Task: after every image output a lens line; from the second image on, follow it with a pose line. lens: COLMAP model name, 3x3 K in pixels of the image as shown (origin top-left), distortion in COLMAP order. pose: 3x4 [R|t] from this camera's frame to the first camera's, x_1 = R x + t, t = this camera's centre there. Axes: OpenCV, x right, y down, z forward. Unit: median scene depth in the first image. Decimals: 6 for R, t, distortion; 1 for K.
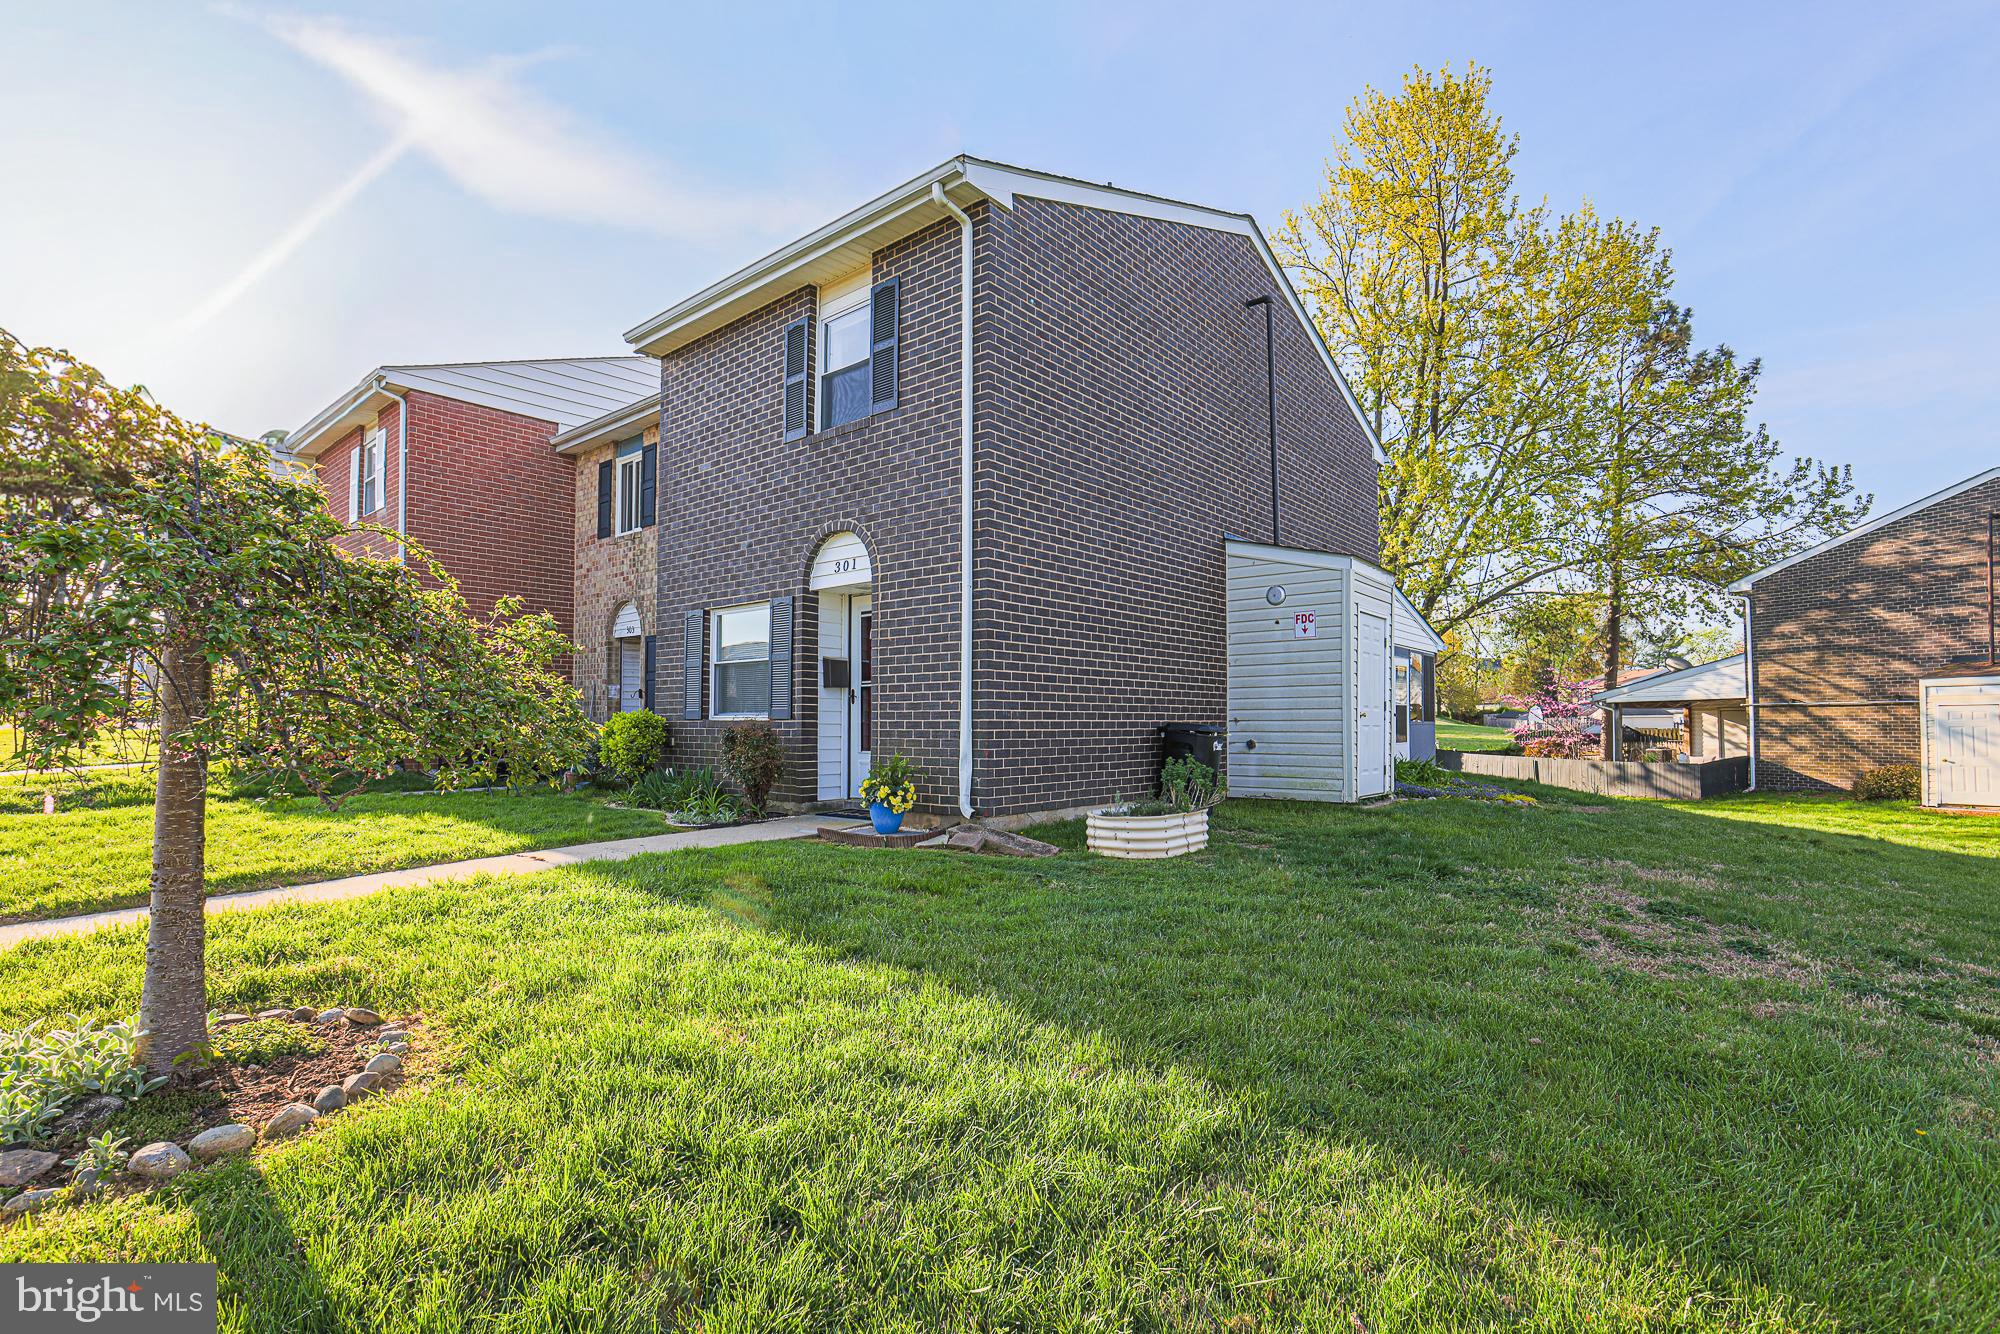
lens RADIAL K [[934.9, 0, 1000.0], [0, 934.9, 667.0], [0, 0, 1]] dist [-0.061839, 0.028532]
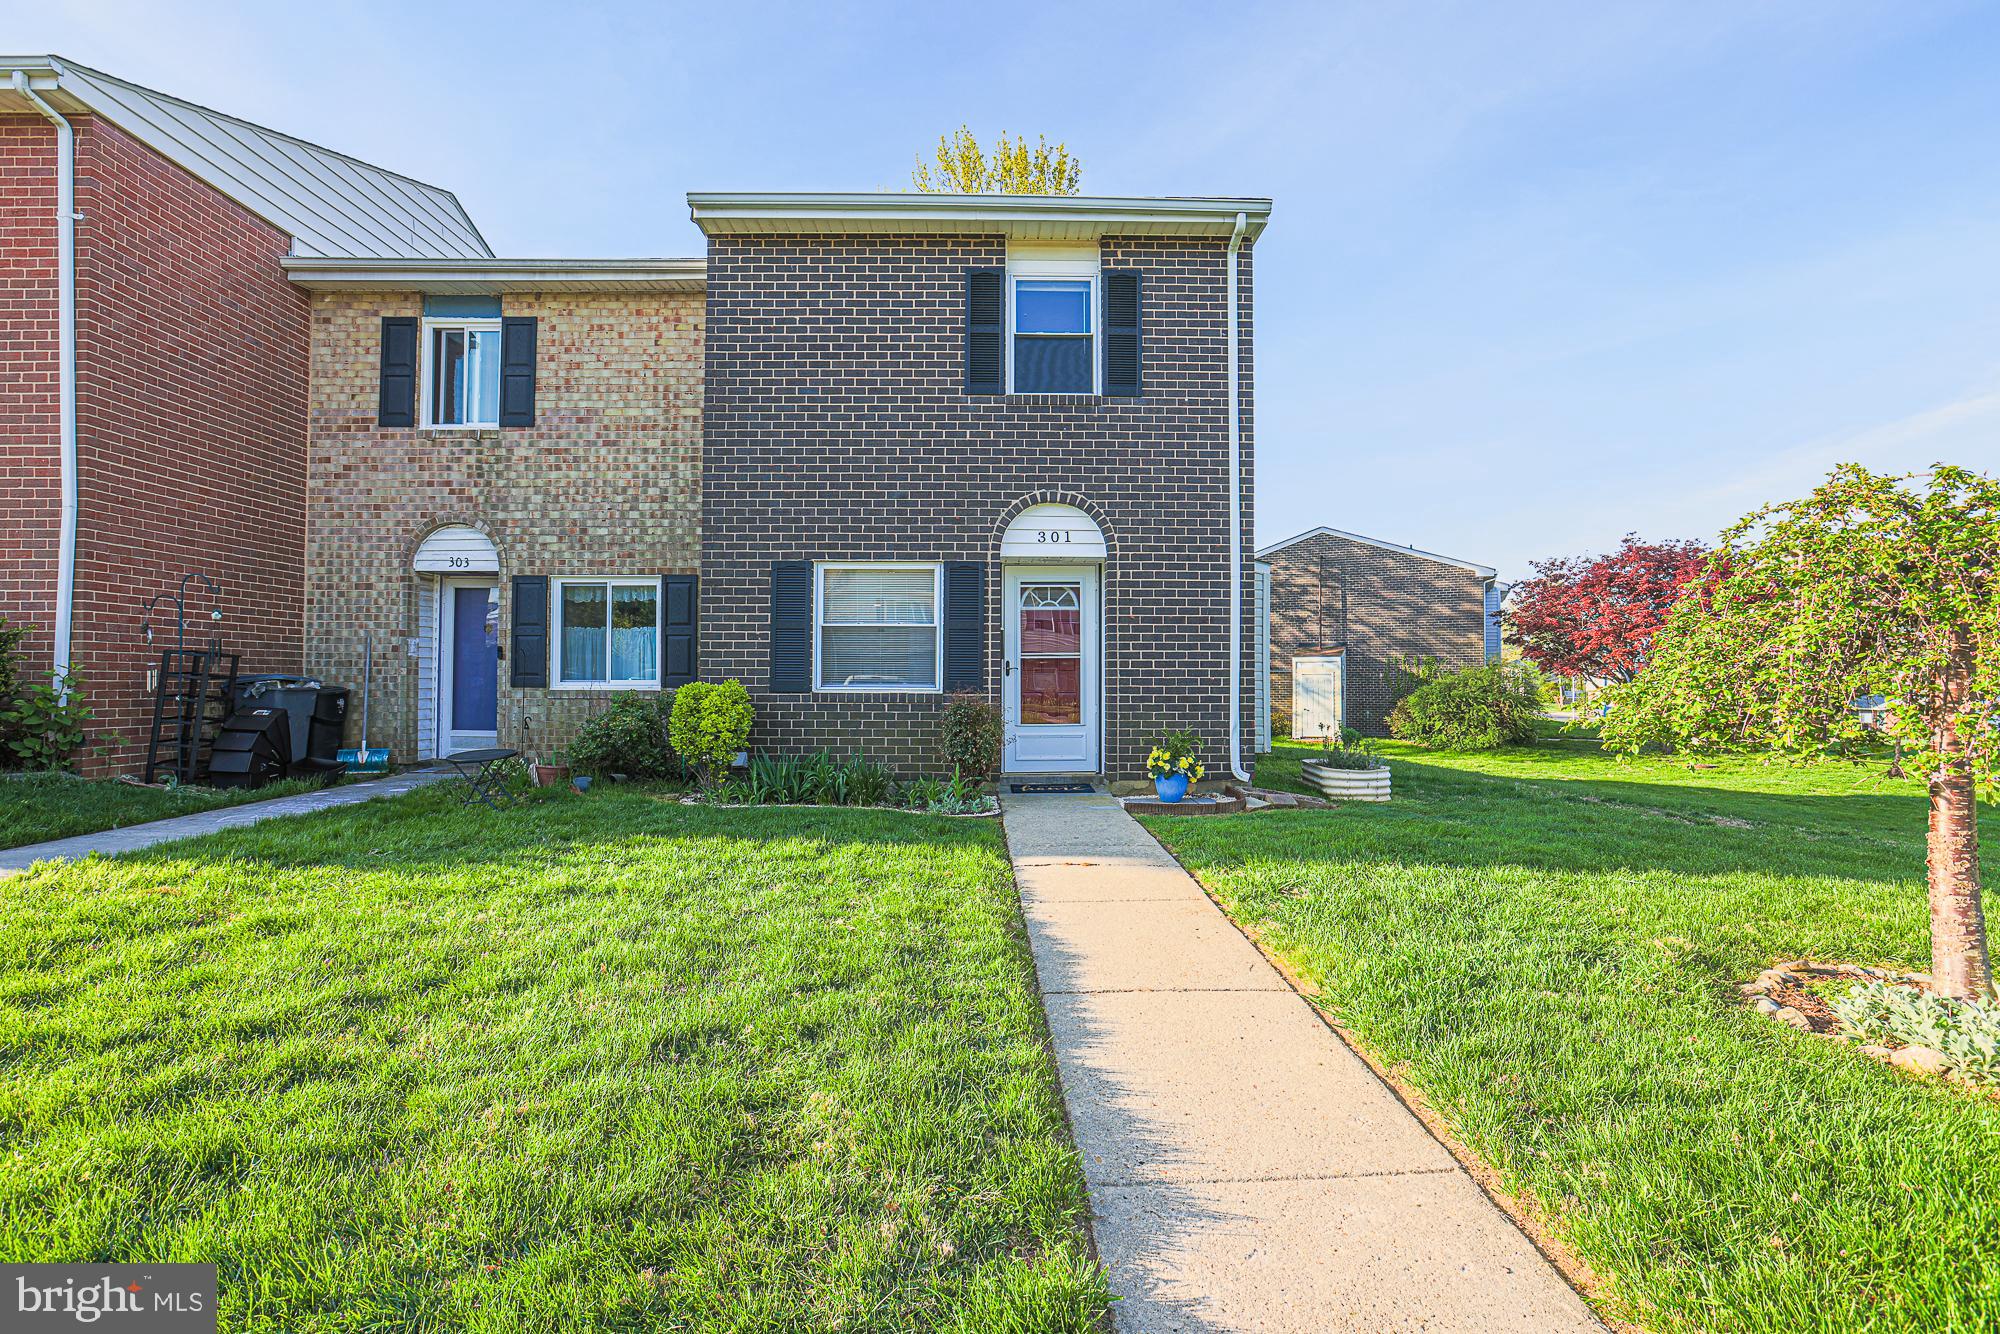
lens RADIAL K [[911.4, 0, 1000.5], [0, 911.4, 636.9], [0, 0, 1]] dist [-0.059965, 0.023726]
pose [[0.761207, 0.032857, 0.647677, -0.728954], [-0.044611, 0.999003, 0.001750, -0.001774], [-0.646973, -0.030226, 0.761913, 0.261645]]
